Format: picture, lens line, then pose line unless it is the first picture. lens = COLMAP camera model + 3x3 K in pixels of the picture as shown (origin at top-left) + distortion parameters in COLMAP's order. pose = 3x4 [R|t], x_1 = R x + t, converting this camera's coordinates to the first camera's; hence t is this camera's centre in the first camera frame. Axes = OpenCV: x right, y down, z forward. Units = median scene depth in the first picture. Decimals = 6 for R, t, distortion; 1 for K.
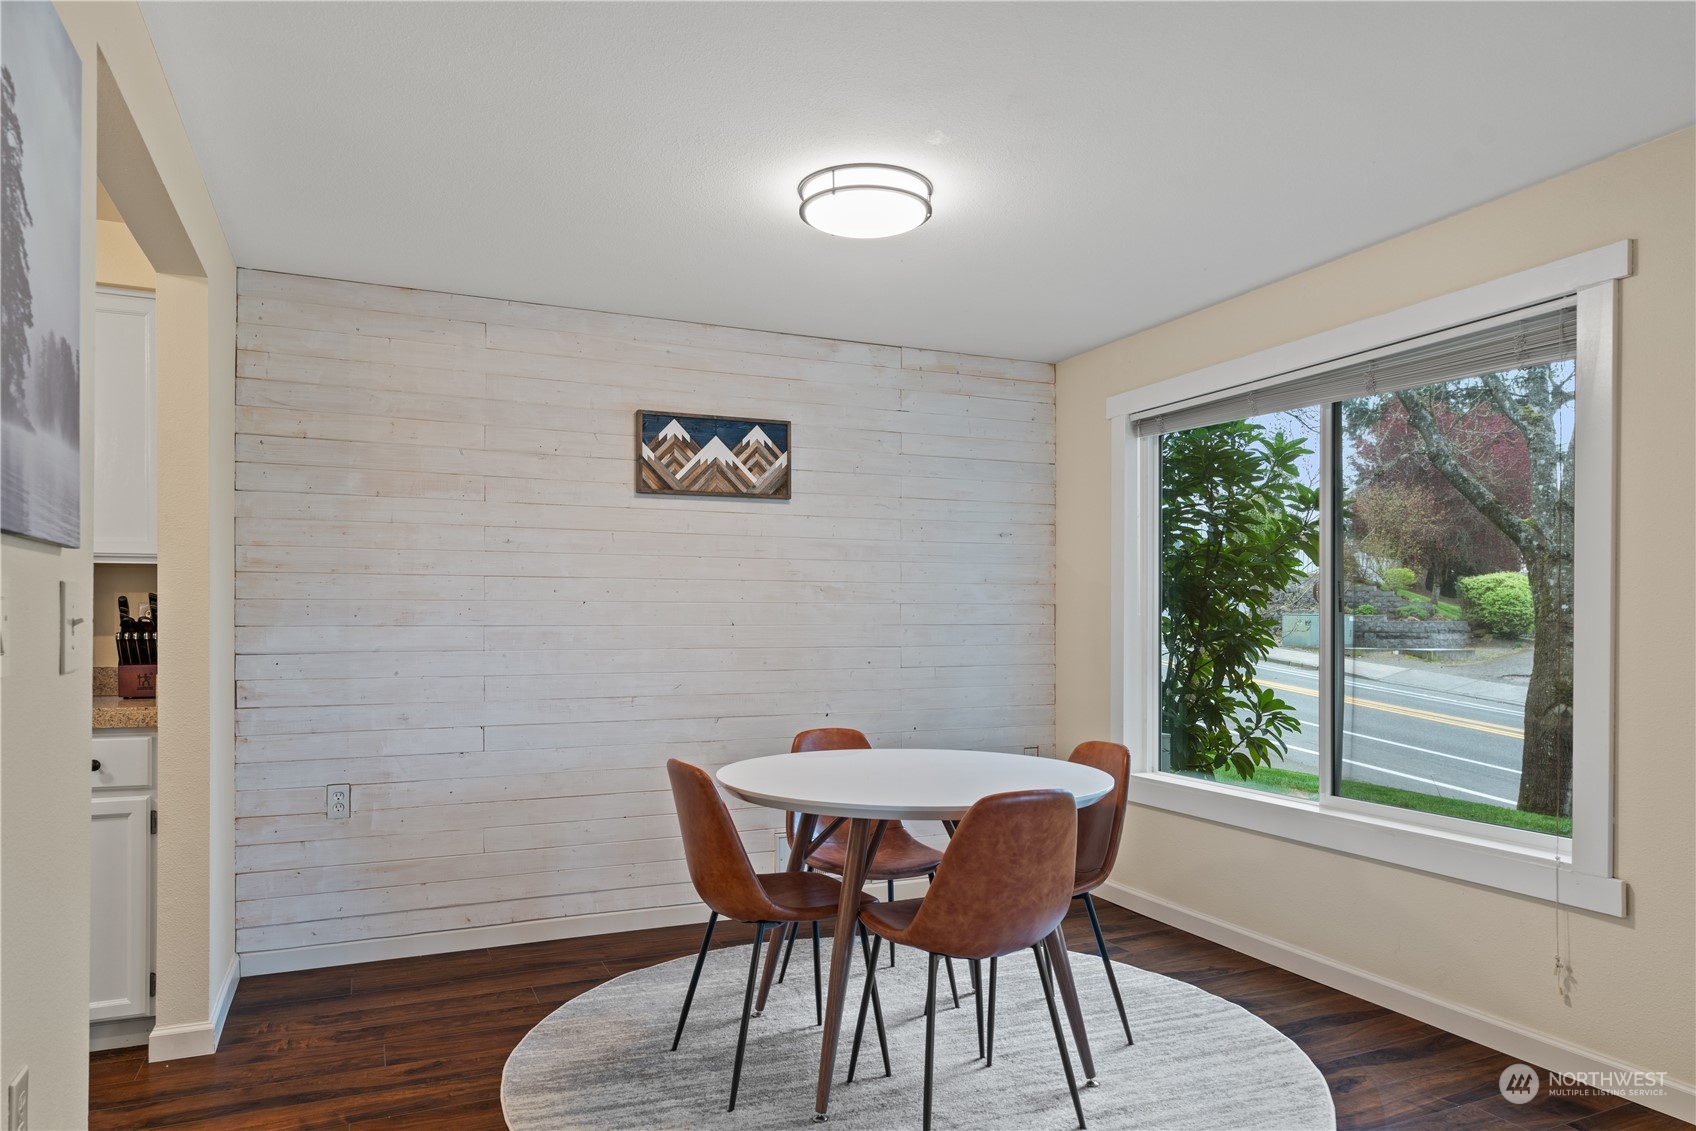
lens RADIAL K [[1086.7, 0, 850.2], [0, 1086.7, 620.5], [0, 0, 1]] dist [-0.000848, 0.002703]
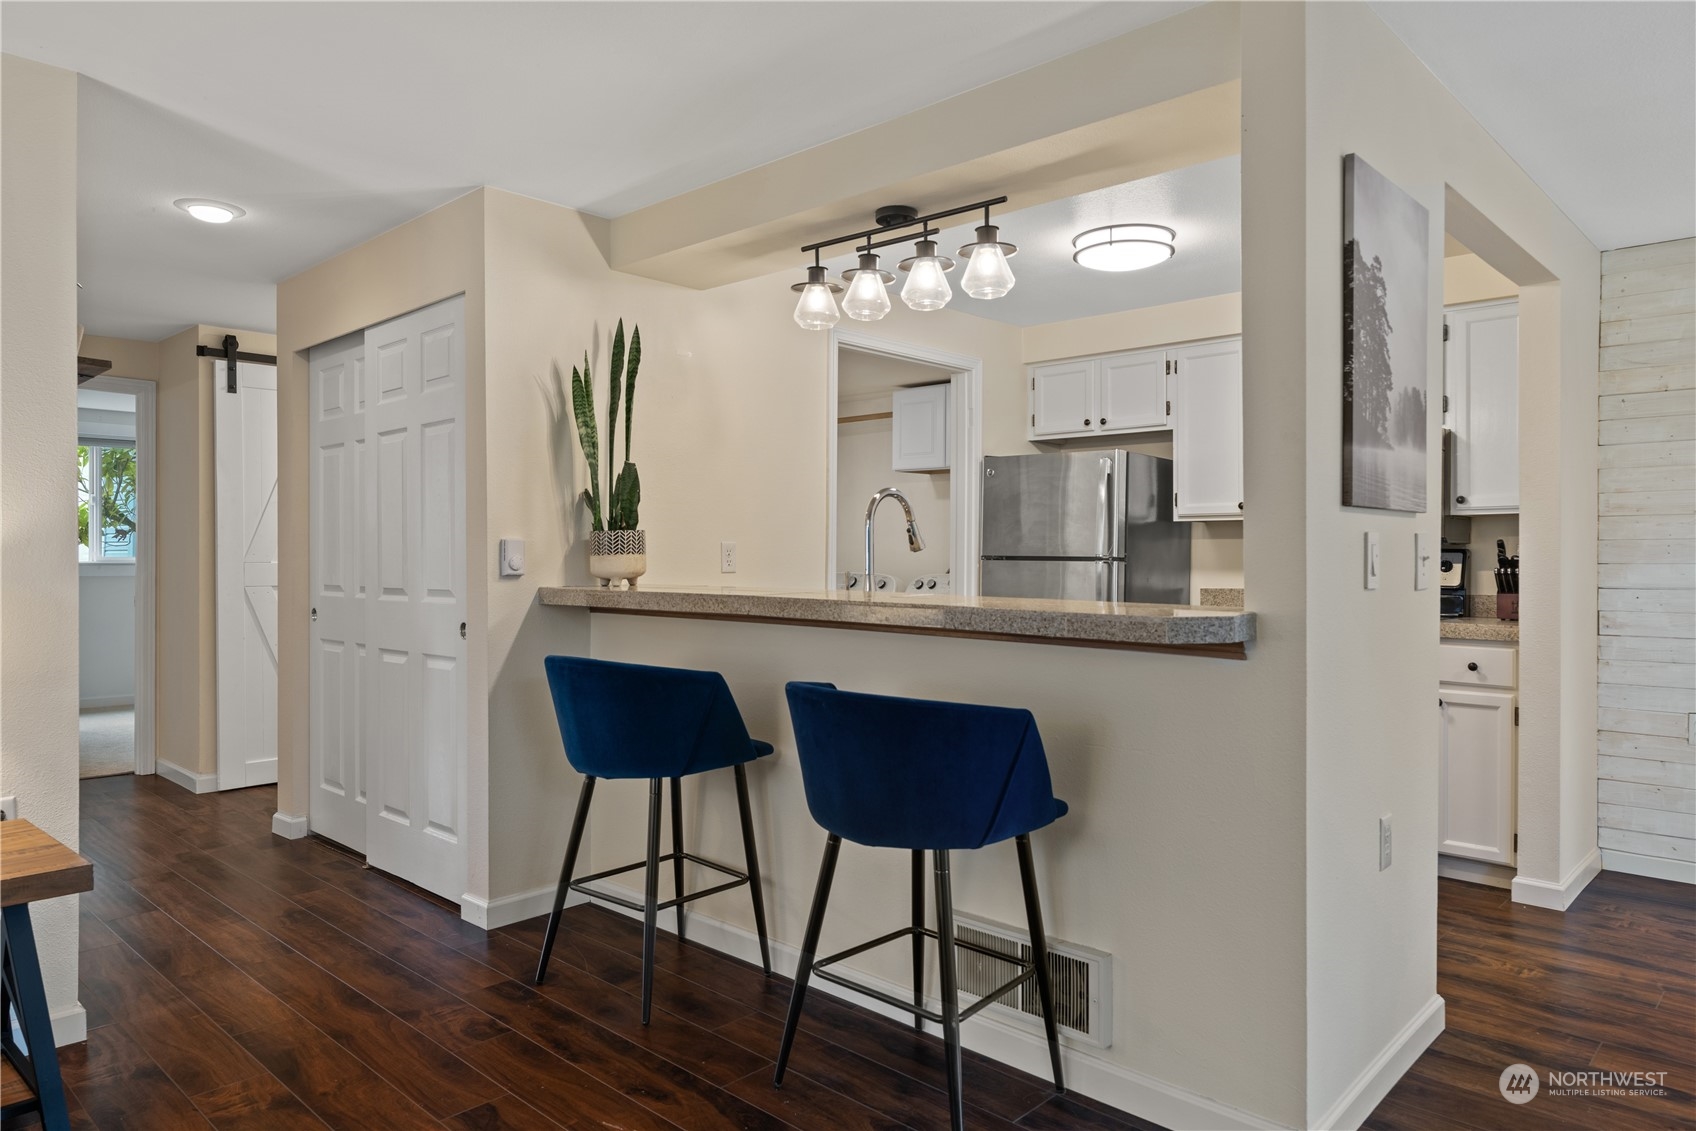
lens RADIAL K [[1096.1, 0, 839.2], [0, 1096.1, 561.8], [0, 0, 1]] dist [0.000874, 0.001811]
pose [[0.379314, 0.002609, -0.925264, 0.189582], [-0.001149, 0.999997, 0.002349, 0.001344], [0.925267, 0.000172, 0.379315, -0.172039]]
